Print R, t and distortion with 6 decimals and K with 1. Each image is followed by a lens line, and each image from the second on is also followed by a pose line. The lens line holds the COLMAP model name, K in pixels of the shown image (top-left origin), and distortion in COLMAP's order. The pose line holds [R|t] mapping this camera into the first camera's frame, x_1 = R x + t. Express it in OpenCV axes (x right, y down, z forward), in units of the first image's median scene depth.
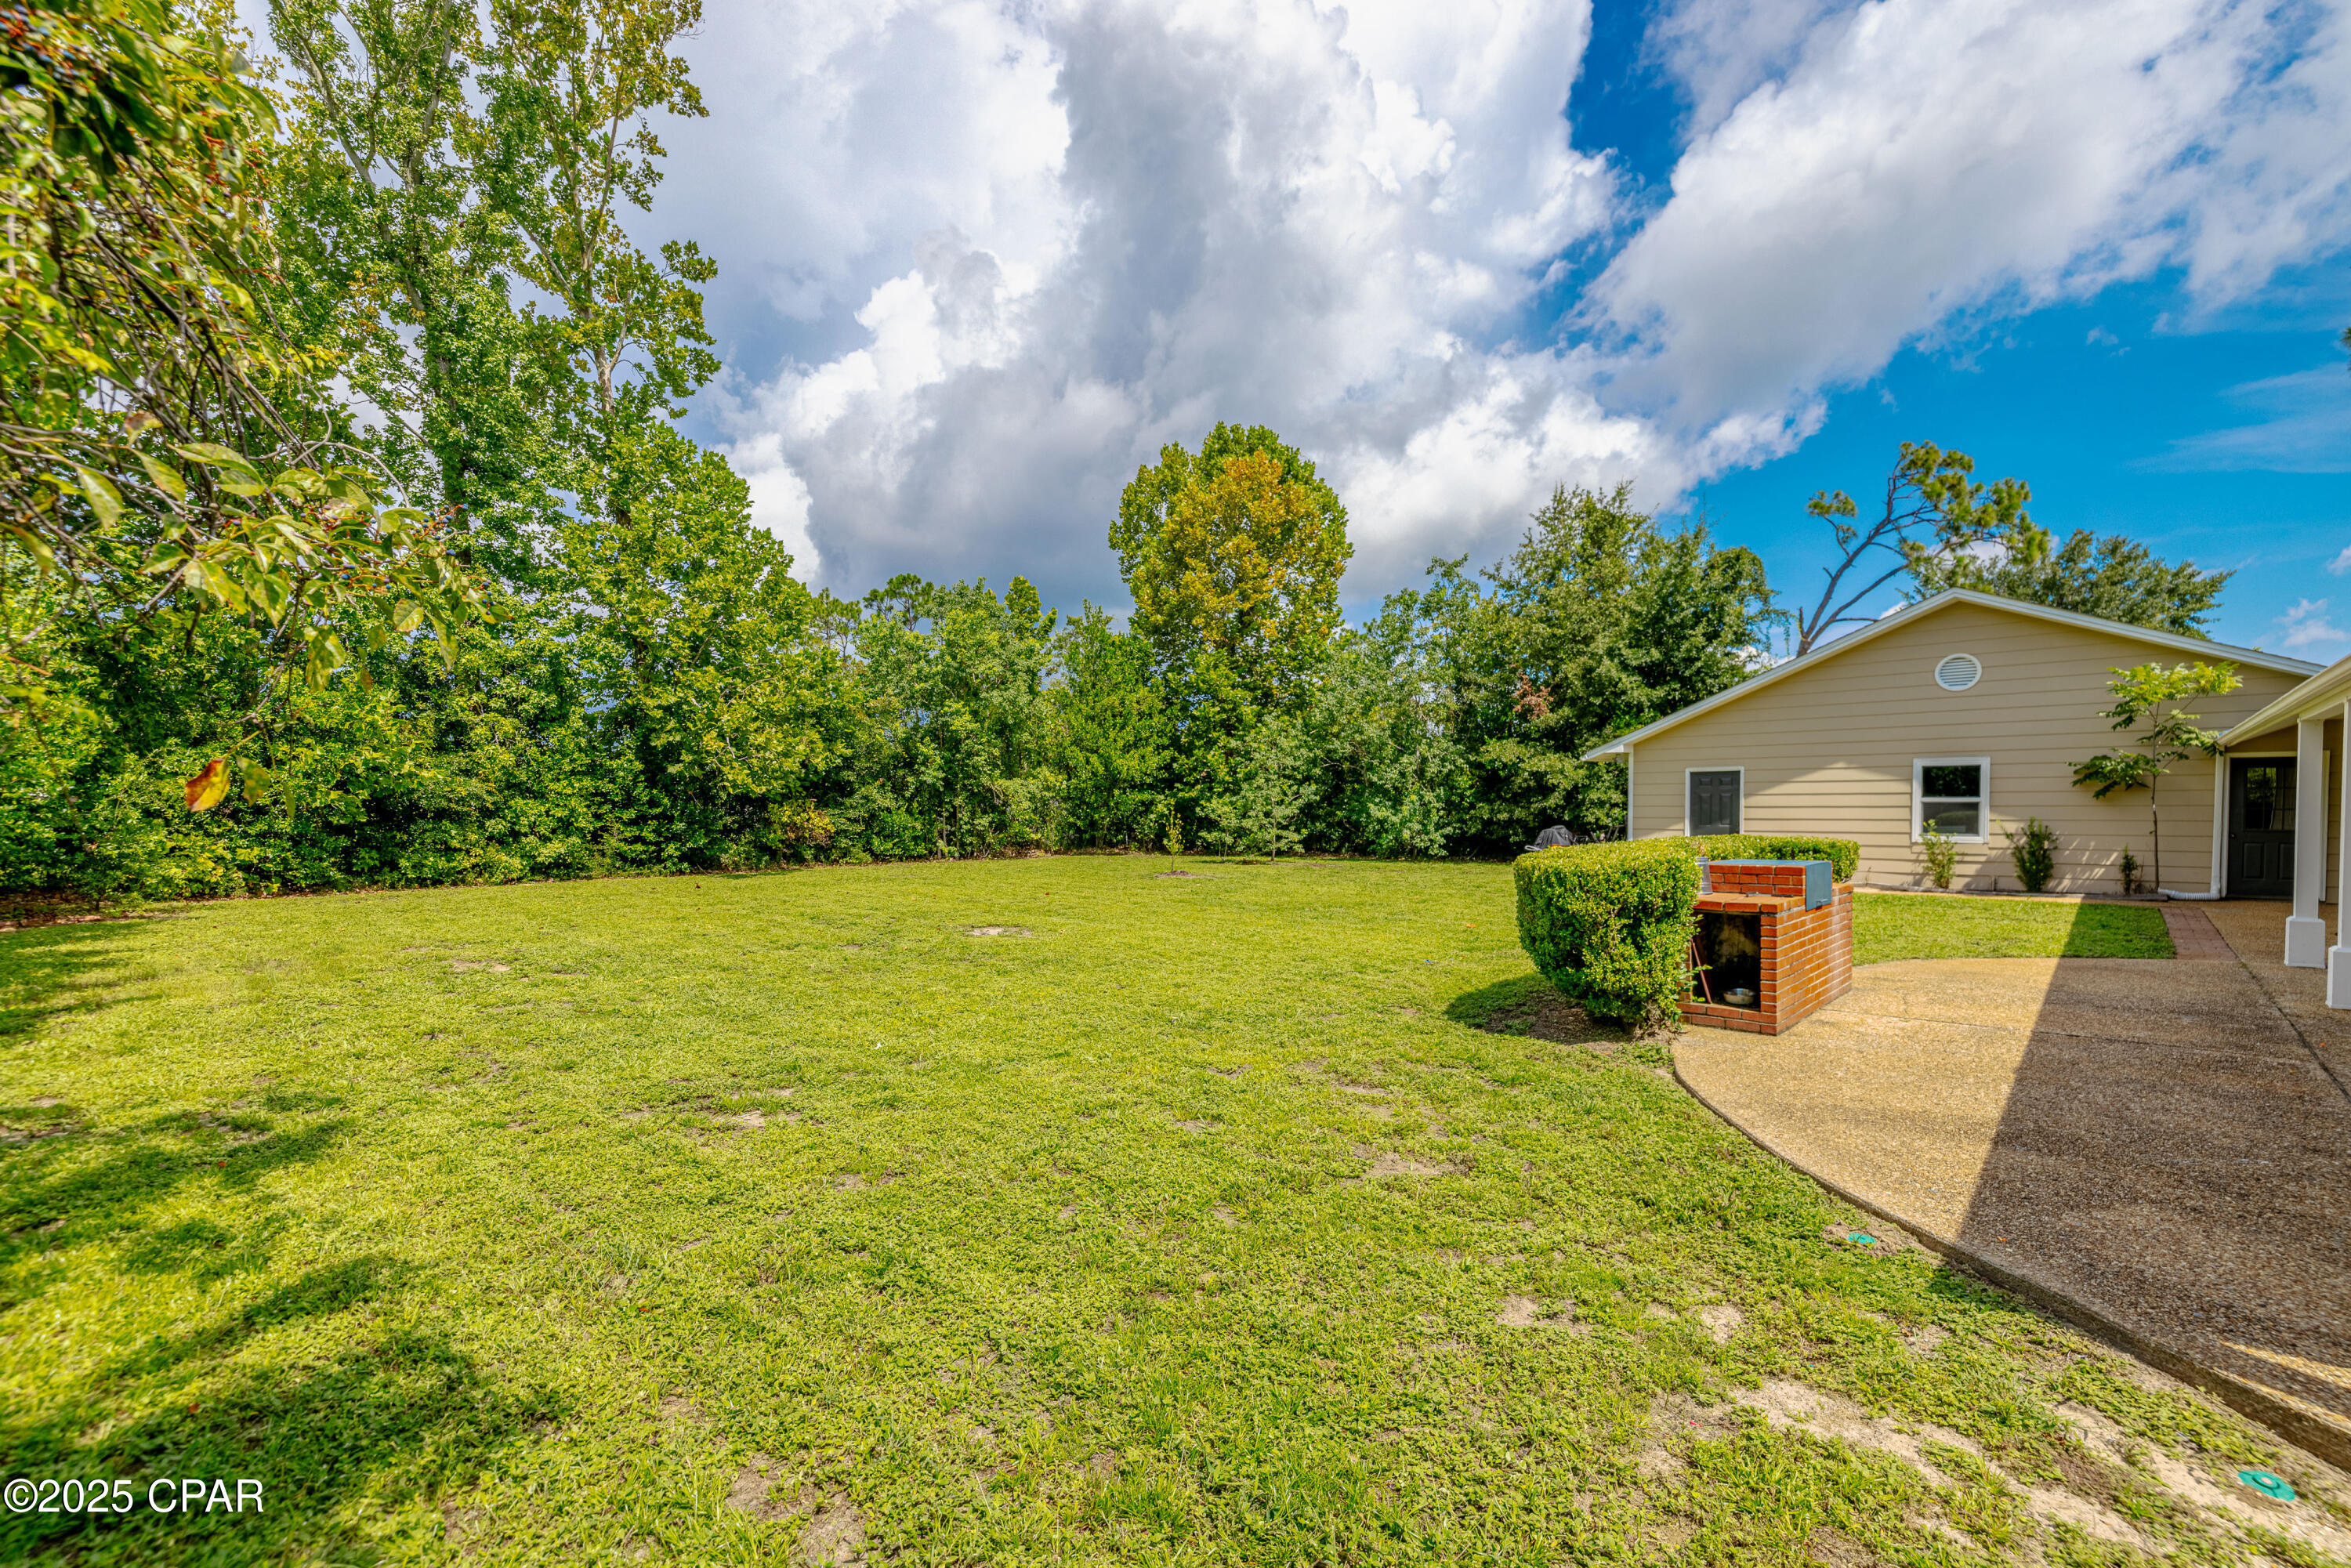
lens RADIAL K [[1004.2, 0, 1188.0], [0, 1004.2, 826.9], [0, 0, 1]] dist [0.004579, -0.000387]
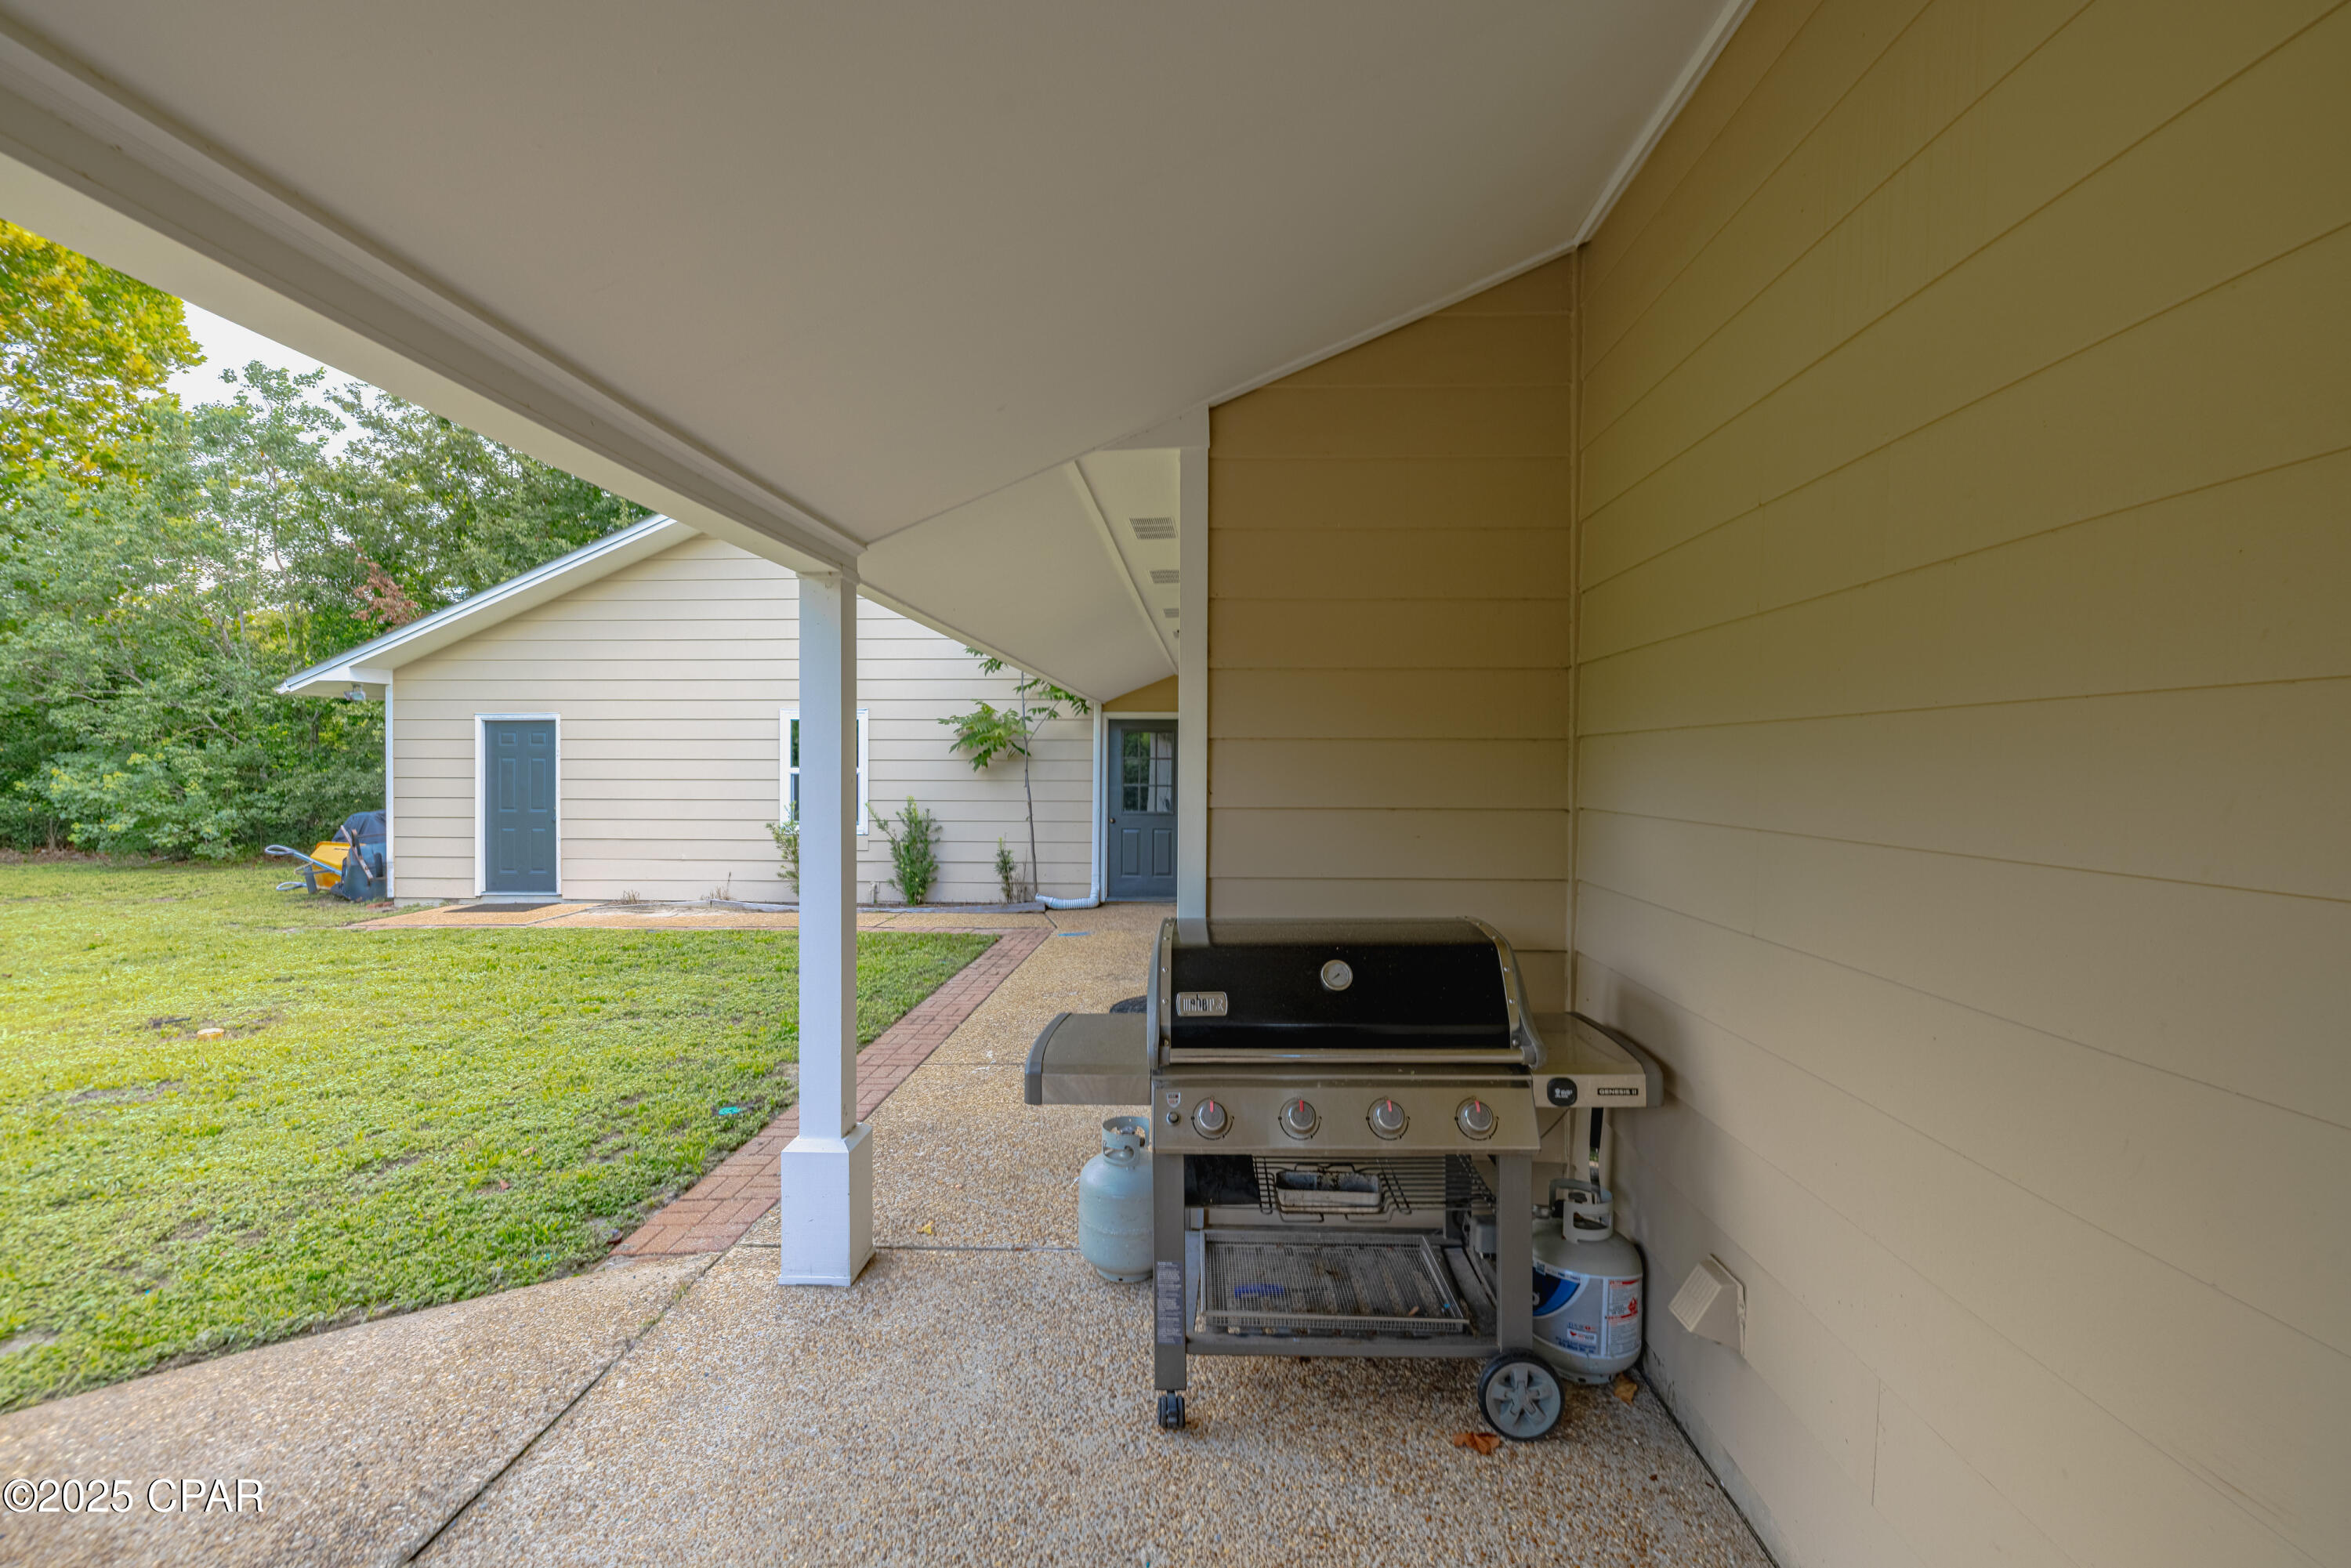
lens RADIAL K [[988.7, 0, 1170.6], [0, 988.7, 776.3], [0, 0, 1]] dist [0.003049, -0.000421]
pose [[0.764004, -0.000326, 0.645211, 0.329730], [0.008161, 0.999925, -0.009159, -0.009599], [-0.645160, 0.012263, 0.763949, 0.224404]]
